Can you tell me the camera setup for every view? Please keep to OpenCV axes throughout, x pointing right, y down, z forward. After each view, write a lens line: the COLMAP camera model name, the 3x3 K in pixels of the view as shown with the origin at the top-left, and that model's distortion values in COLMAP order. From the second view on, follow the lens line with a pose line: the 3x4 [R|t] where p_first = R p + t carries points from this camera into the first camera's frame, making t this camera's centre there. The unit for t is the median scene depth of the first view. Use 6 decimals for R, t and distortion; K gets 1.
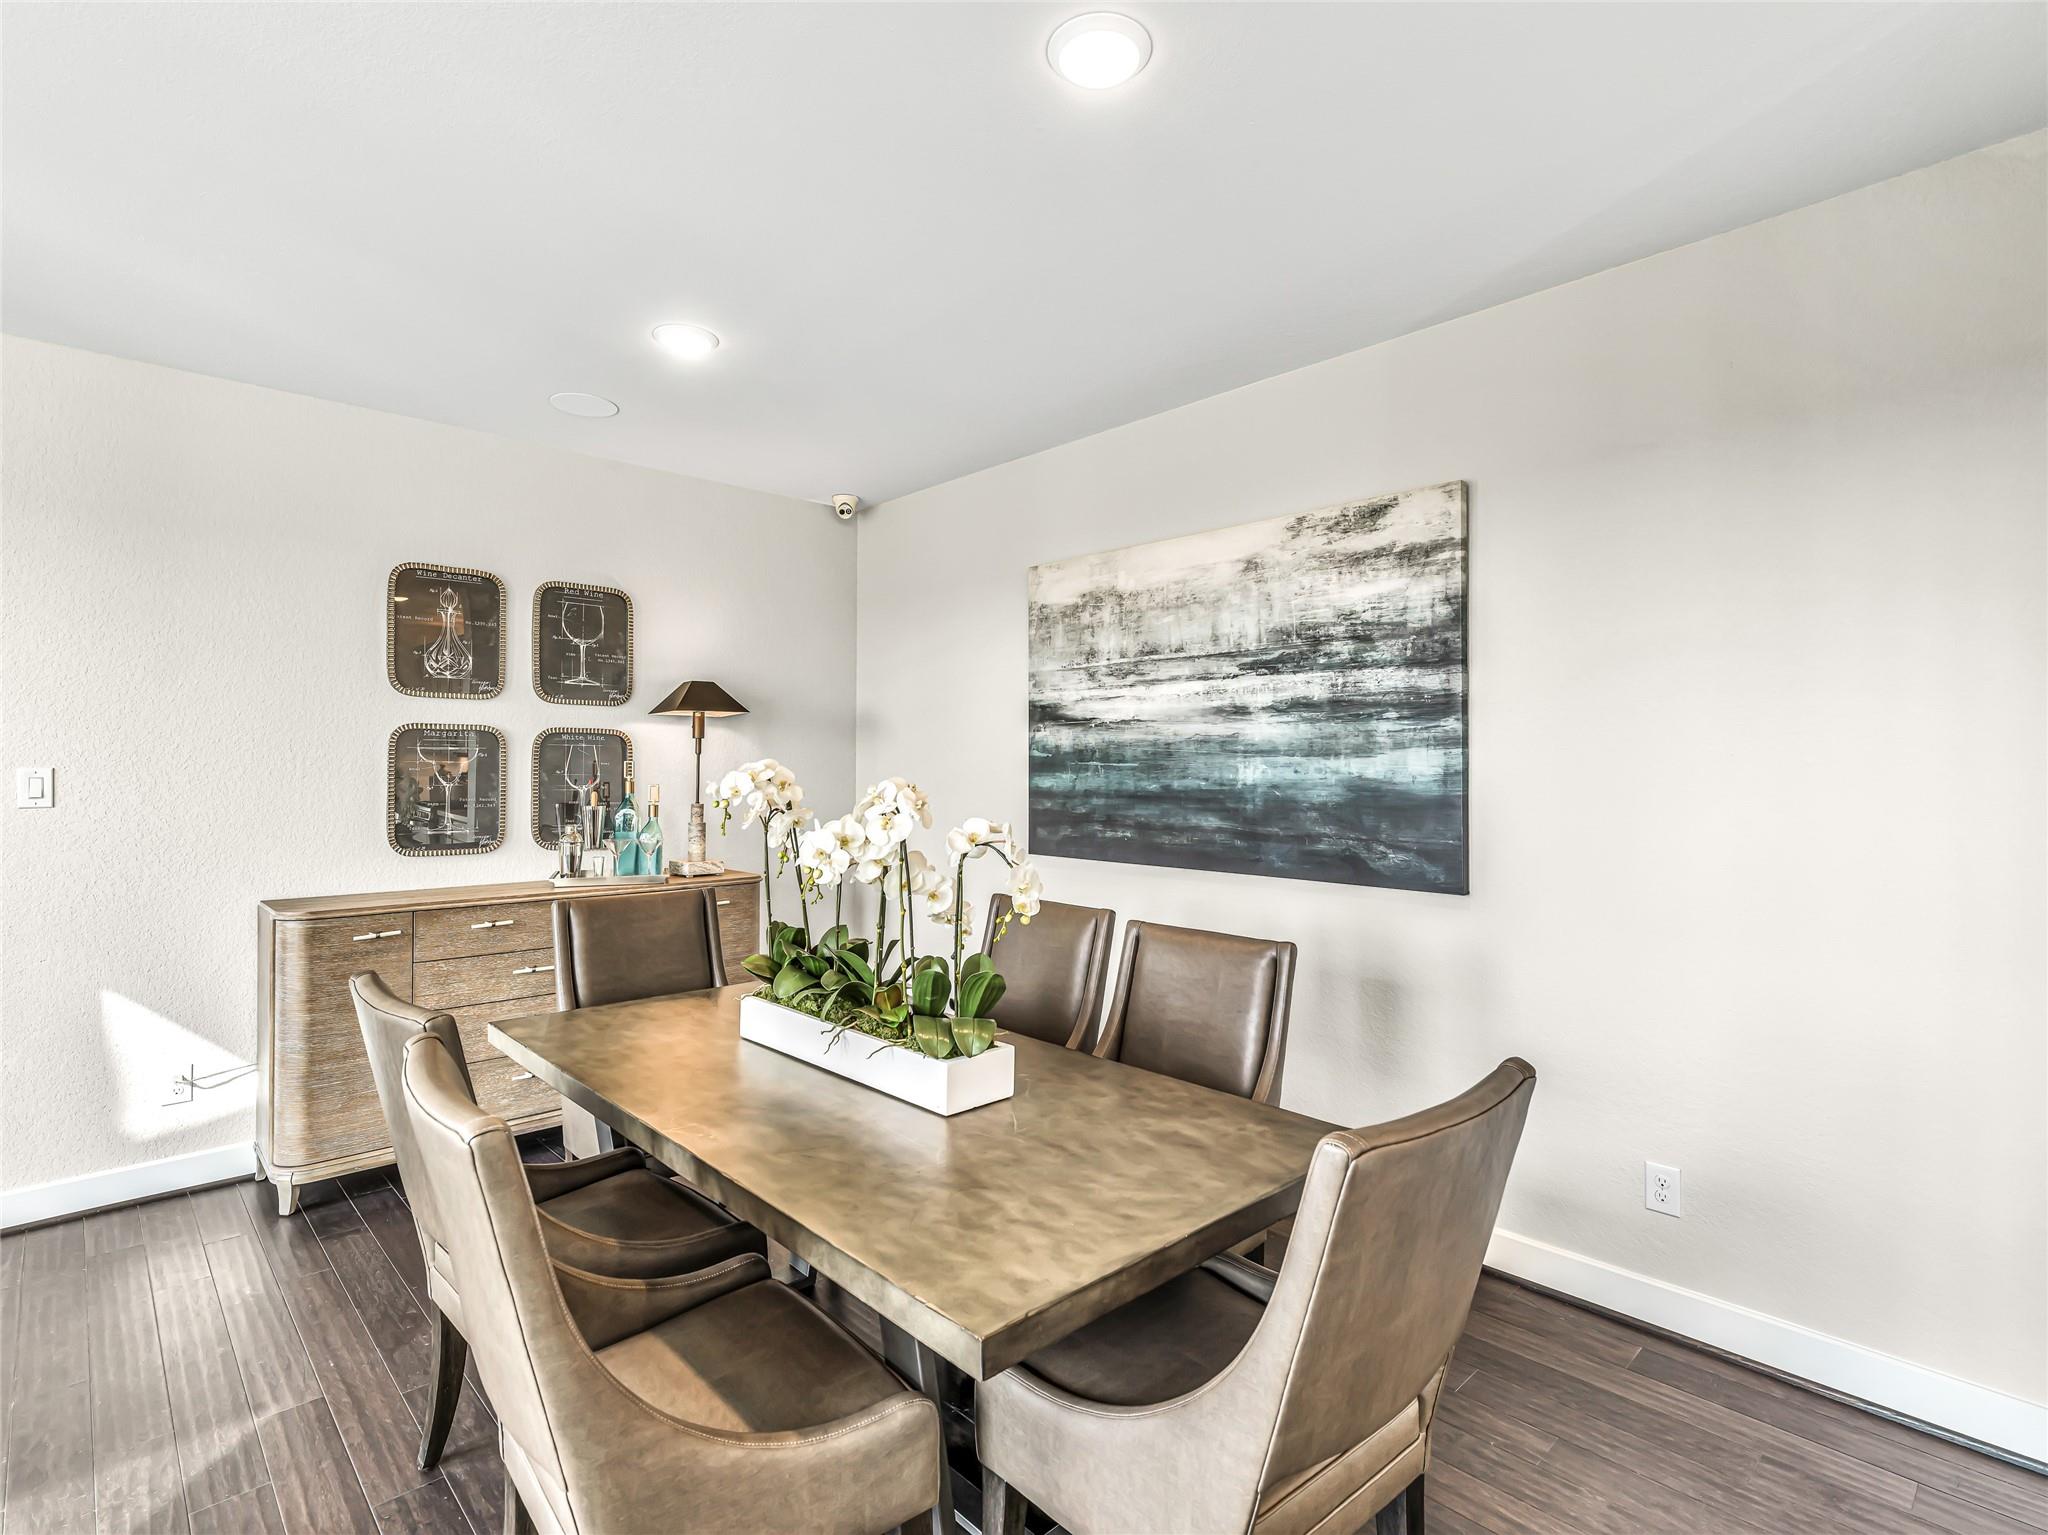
lens RADIAL K [[1023.1, 0, 1027.0], [0, 1023.1, 770.8], [0, 0, 1]] dist [0.001968, 0.000400]
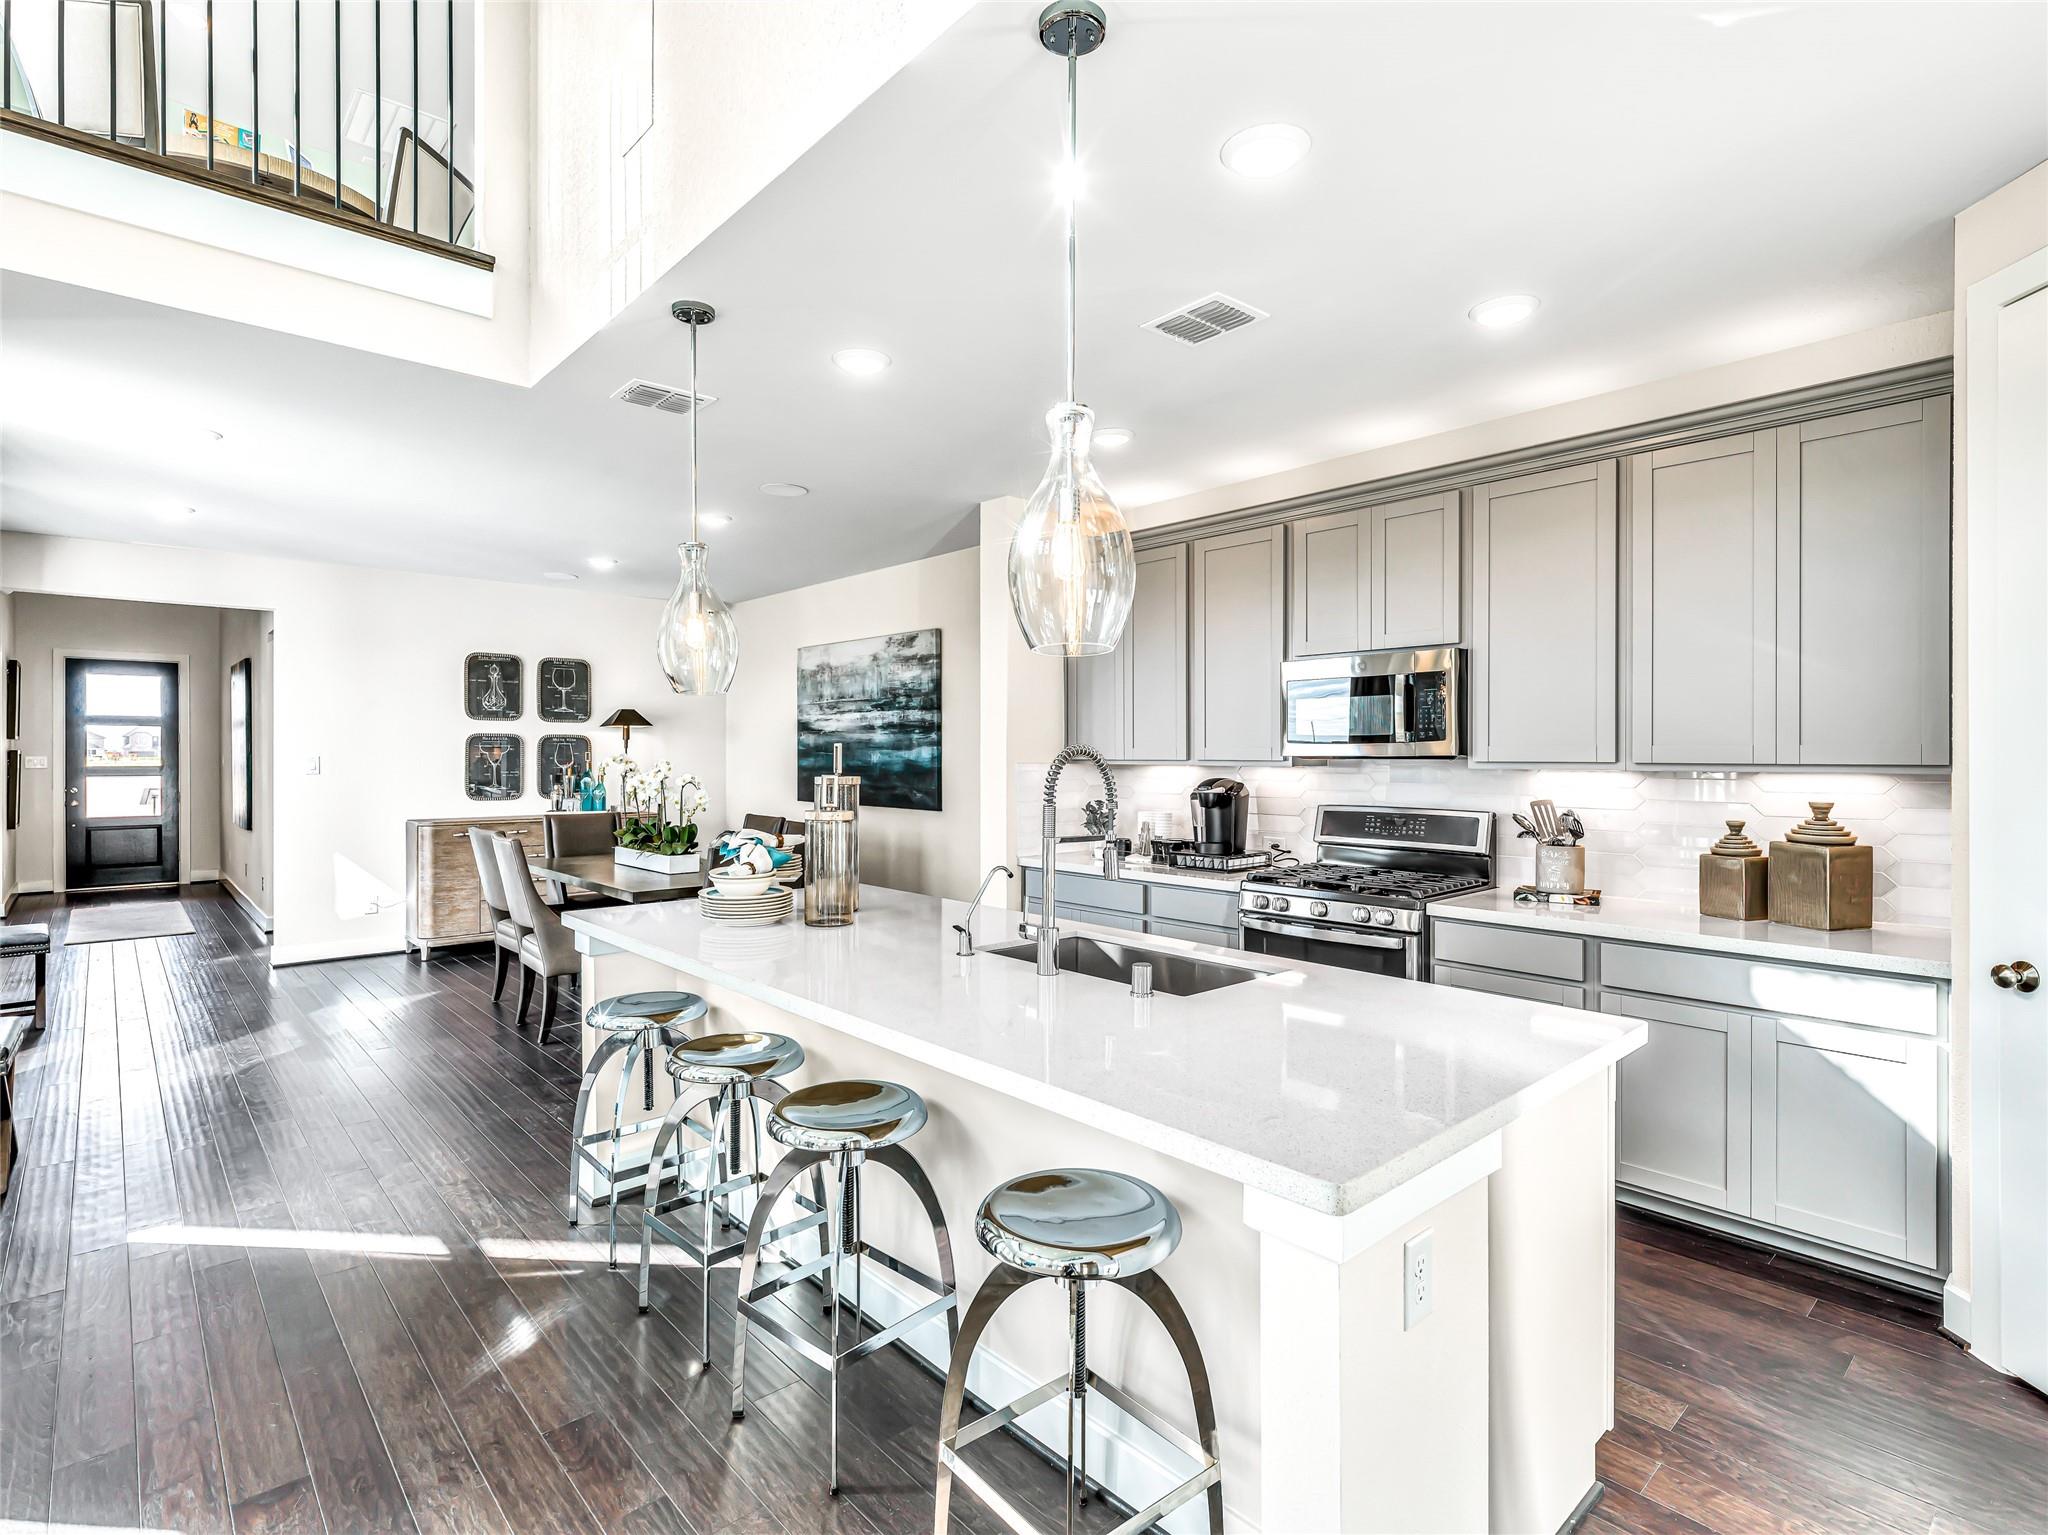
lens RADIAL K [[1023.1, 0, 1018.8], [0, 1023.1, 769.9], [0, 0, 1]] dist [0.001968, 0.000400]
pose [[0.999683, -0.000833, -0.025156, 0.534105], [0.001088, 0.999948, 0.010106, 0.006234], [0.025146, -0.010130, 0.999632, -1.023646]]
